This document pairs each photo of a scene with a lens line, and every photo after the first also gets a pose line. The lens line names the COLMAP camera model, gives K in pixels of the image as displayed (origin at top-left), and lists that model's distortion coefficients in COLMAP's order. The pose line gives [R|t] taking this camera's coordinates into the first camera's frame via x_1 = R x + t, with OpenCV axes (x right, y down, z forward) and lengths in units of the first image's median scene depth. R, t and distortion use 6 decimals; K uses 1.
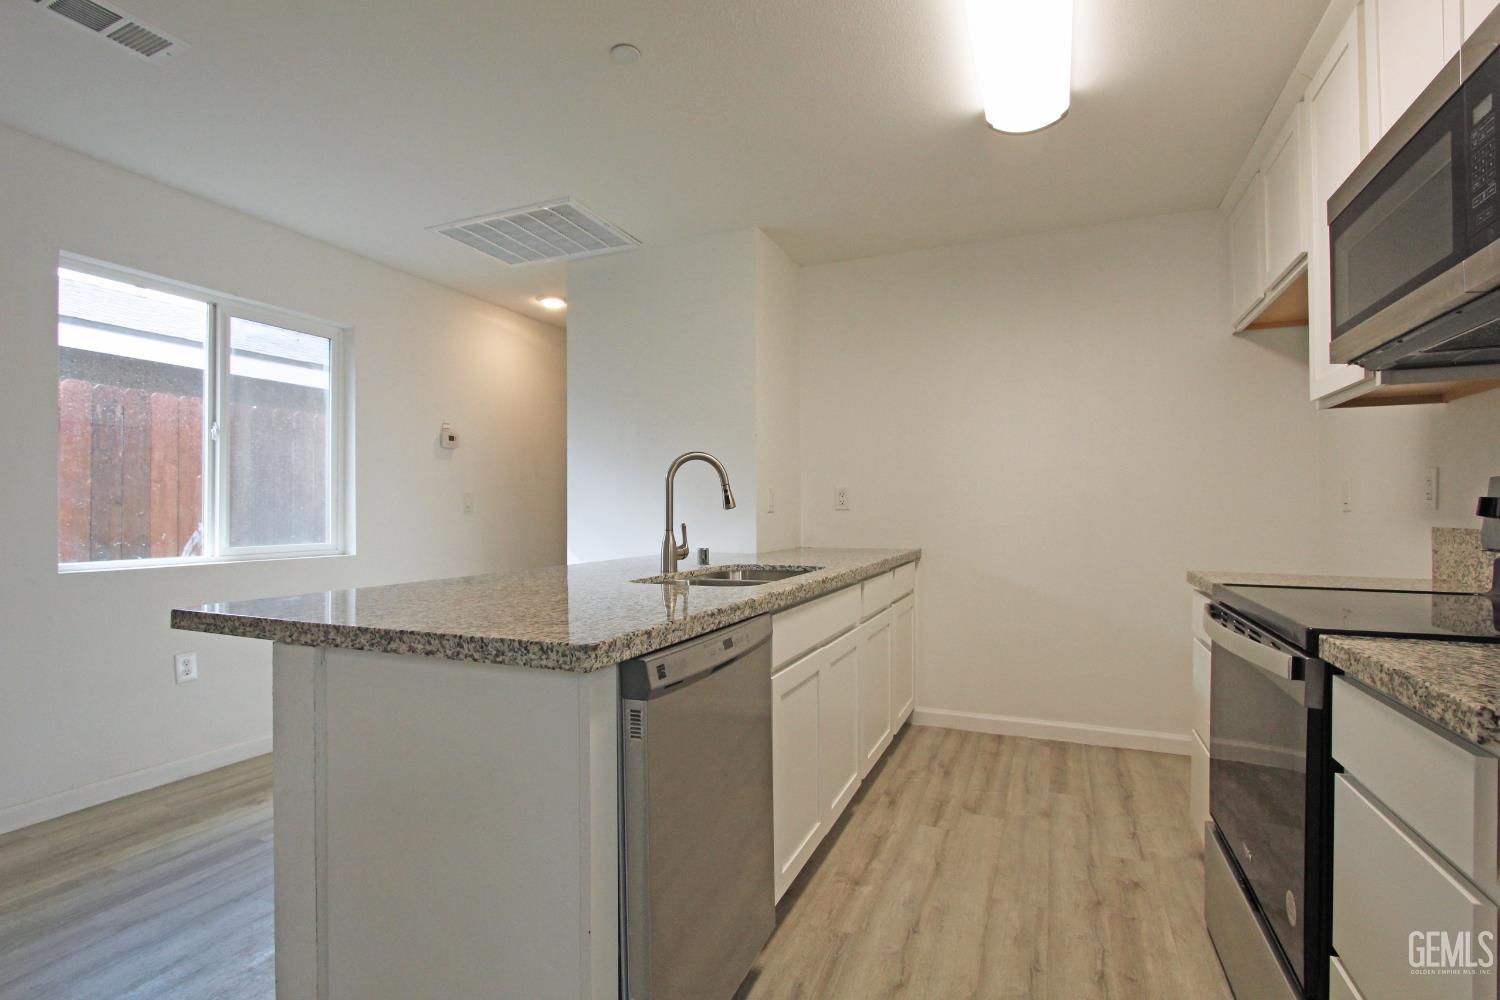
lens RADIAL K [[702.6, 0, 751.7], [0, 702.6, 509.6], [0, 0, 1]] dist [-0.009247, 0.000227]
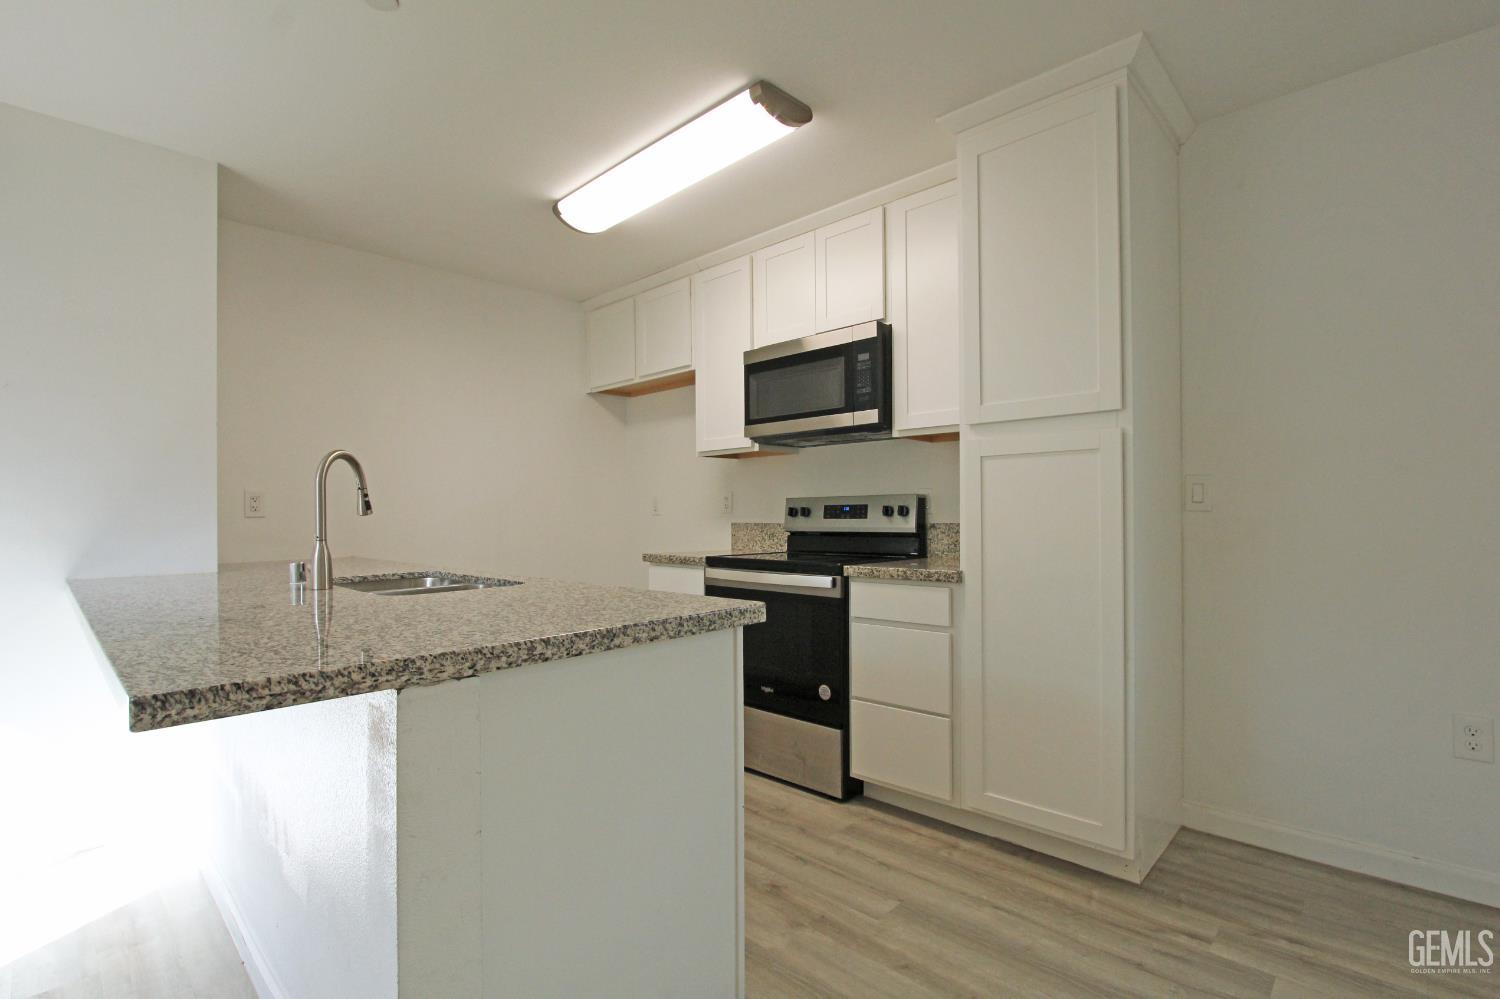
lens RADIAL K [[700.8, 0, 757.1], [0, 700.8, 509.1], [0, 0, 1]] dist [-0.004278, -0.000156]
pose [[0.347880, 0.004445, 0.937529, -0.765776], [0.005249, 0.999964, -0.006689, 0.000066], [-0.937524, 0.007248, 0.347844, 0.225673]]
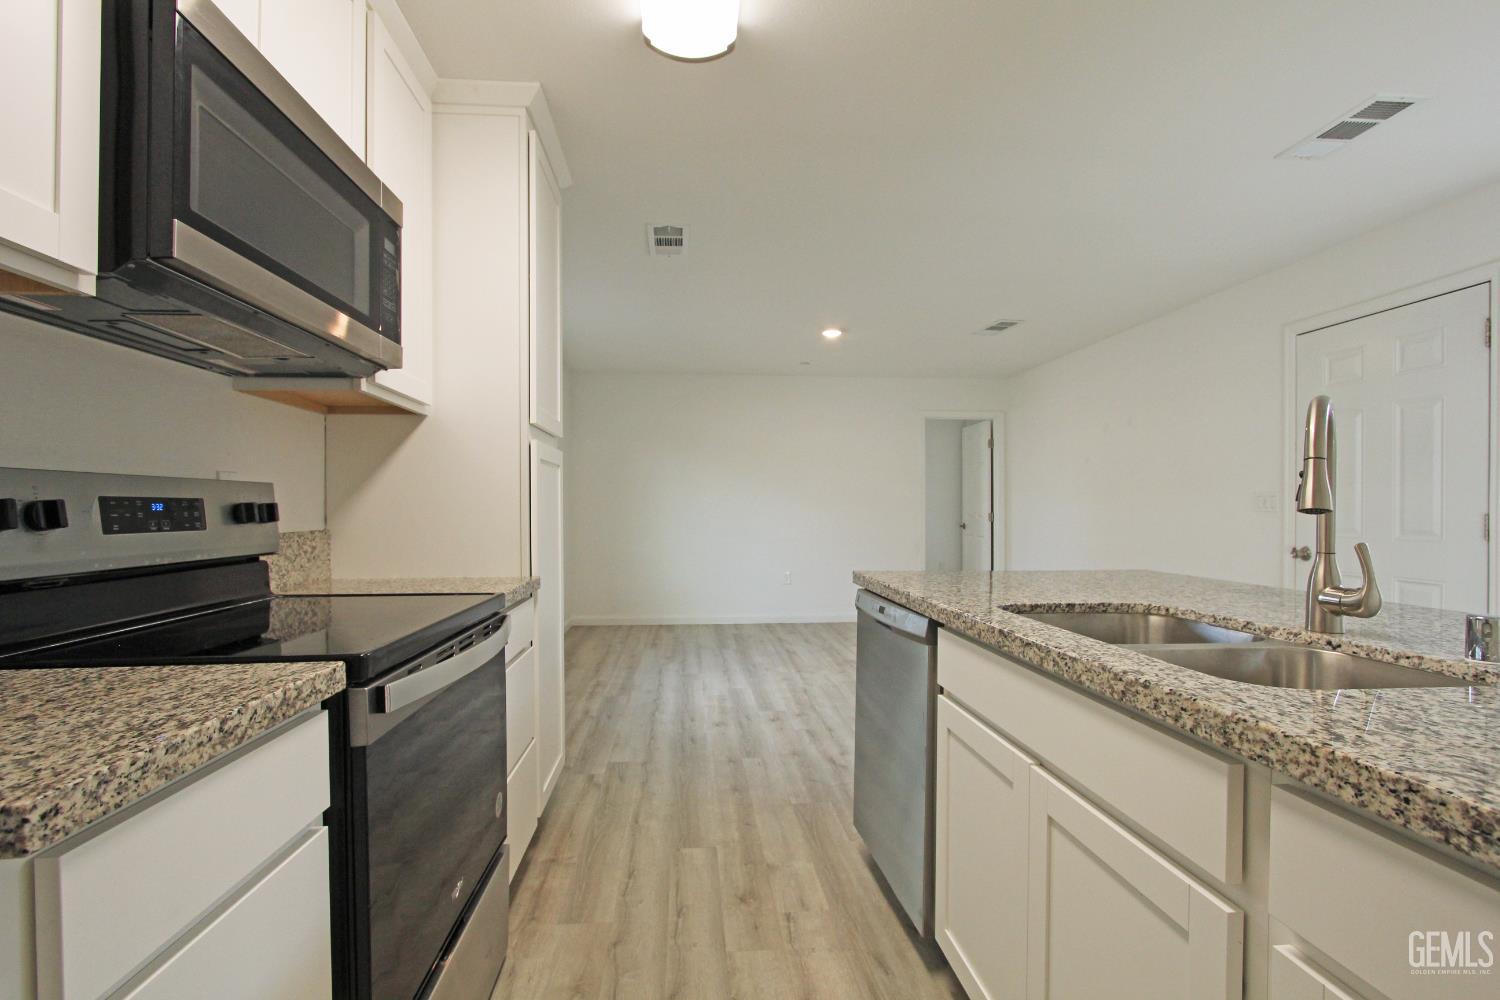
lens RADIAL K [[702.6, 0, 751.7], [0, 702.6, 509.6], [0, 0, 1]] dist [-0.009247, 0.000227]
pose [[-0.879727, 0.001984, -0.475474, 0.543197], [0.001923, 0.999998, 0.000615, -0.007212], [0.475475, -0.000373, -0.879729, 1.338913]]
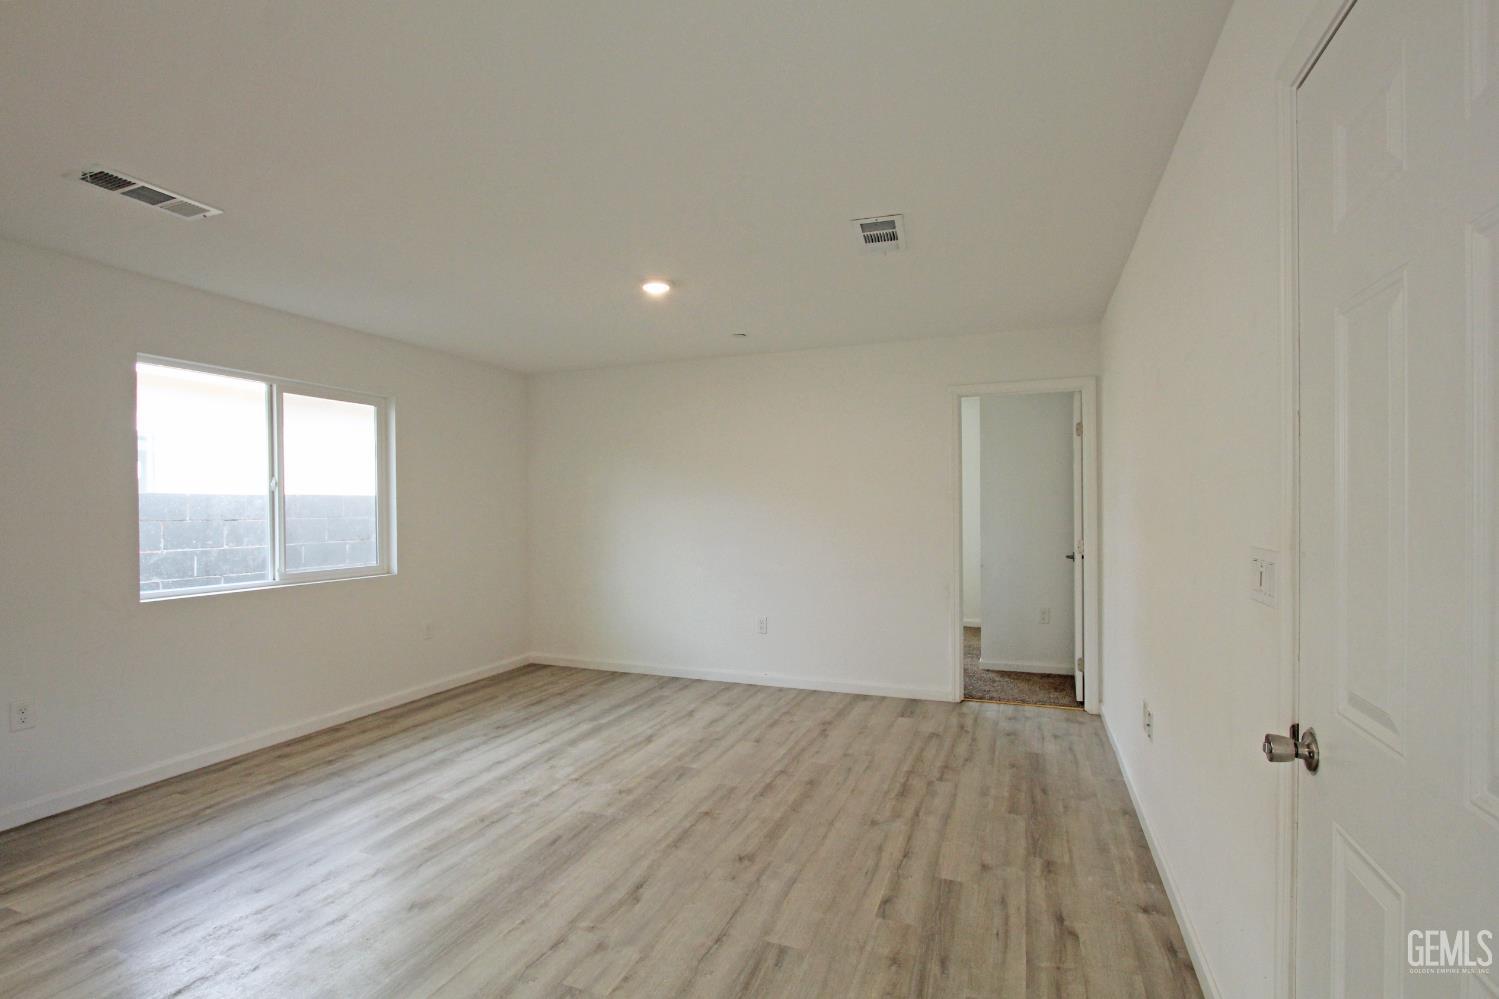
lens RADIAL K [[712.3, 0, 729.6], [0, 712.3, 502.0], [0, 0, 1]] dist [-0.005942, -0.000475]
pose [[-0.999909, 0.009532, -0.009556, -0.946078], [0.009646, 0.999882, -0.011969, -0.083053], [0.009441, -0.012060, -0.999883, 1.039595]]
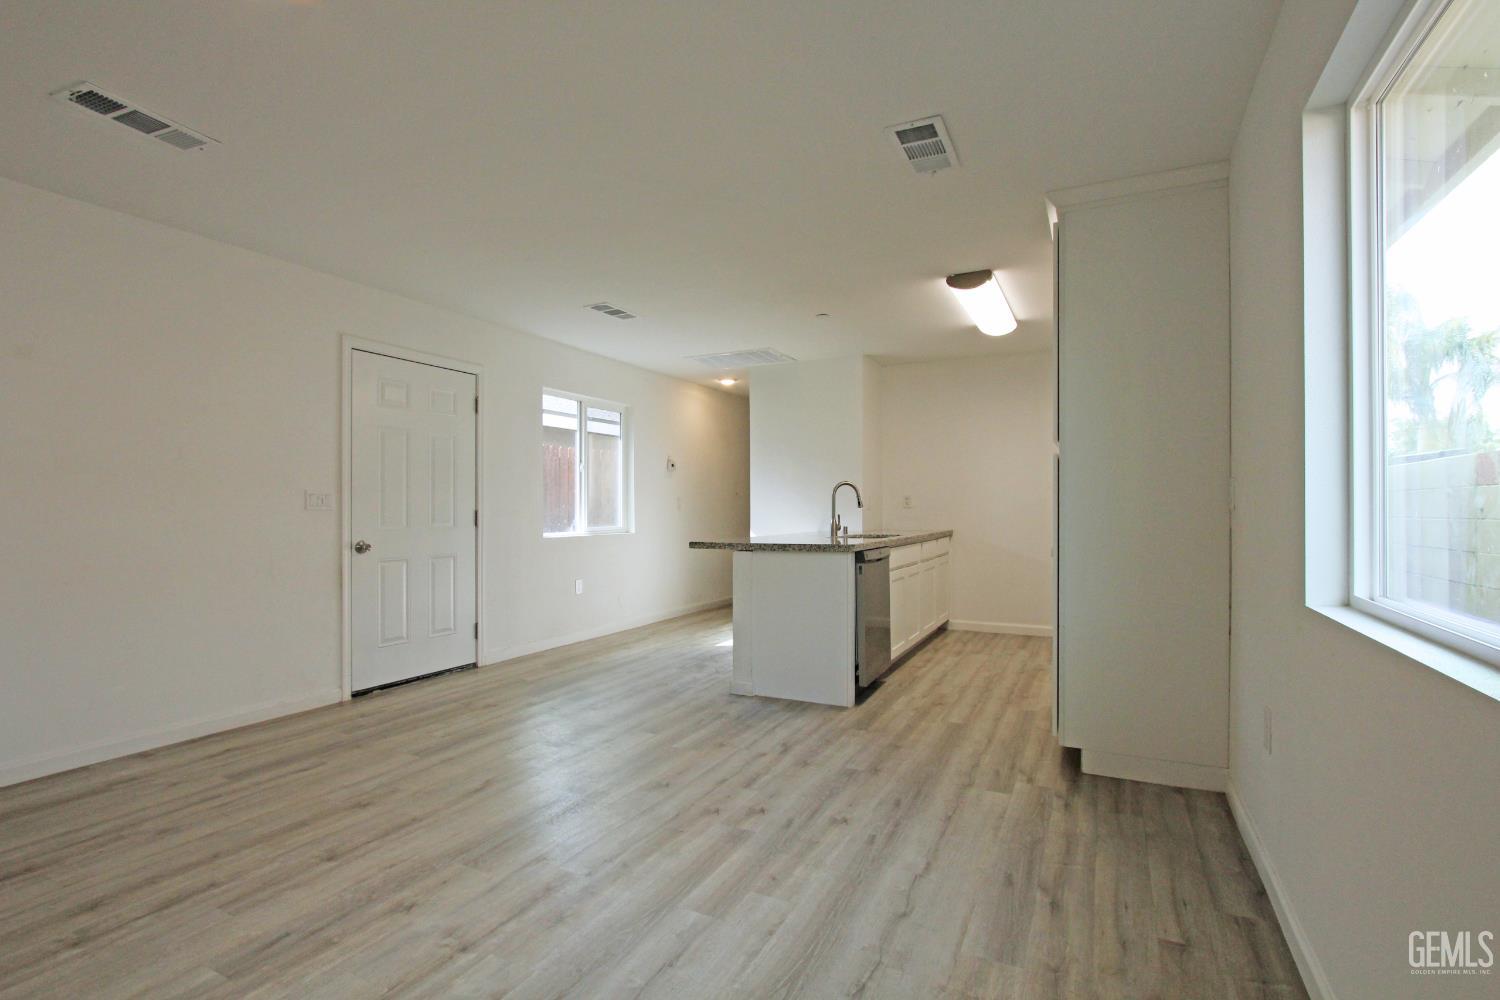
lens RADIAL K [[702.6, 0, 751.7], [0, 702.6, 509.6], [0, 0, 1]] dist [-0.009247, 0.000227]
pose [[0.998020, -0.000202, -0.062901, -0.246919], [0.000569, 0.999983, 0.005812, -0.008327], [0.062898, -0.005837, 0.998003, -1.282181]]
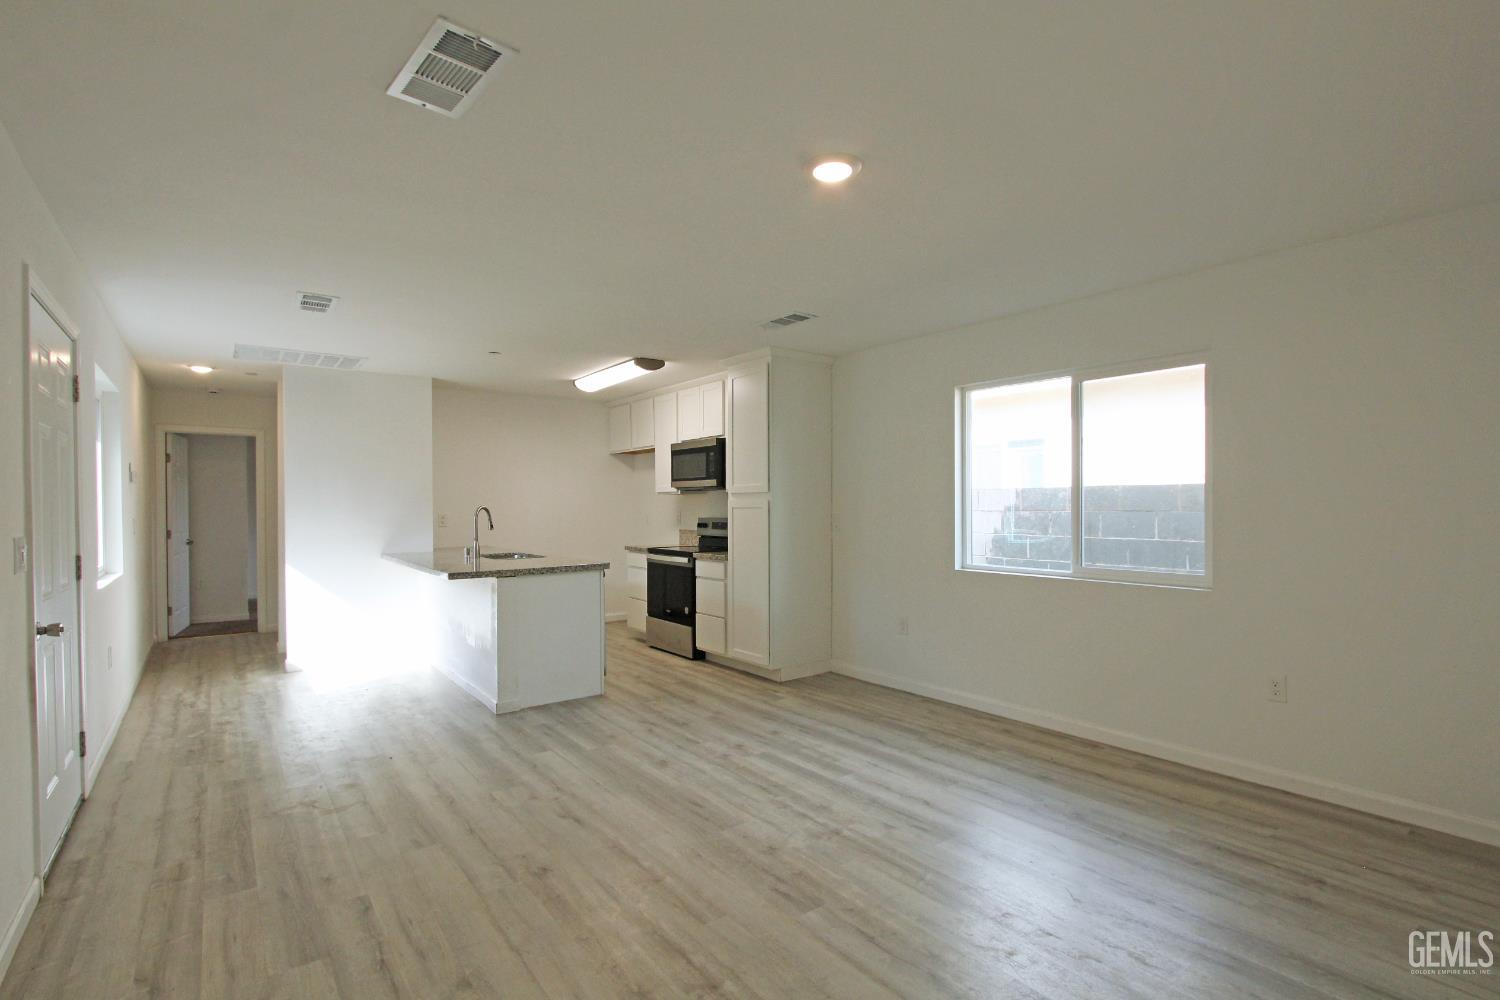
lens RADIAL K [[702.6, 0, 751.7], [0, 702.6, 509.6], [0, 0, 1]] dist [-0.009247, 0.000227]
pose [[0.493834, -0.006108, 0.869535, -1.782158], [0.001627, 0.999980, 0.006100, -0.089357], [-0.869555, -0.001598, 0.493834, -0.995058]]
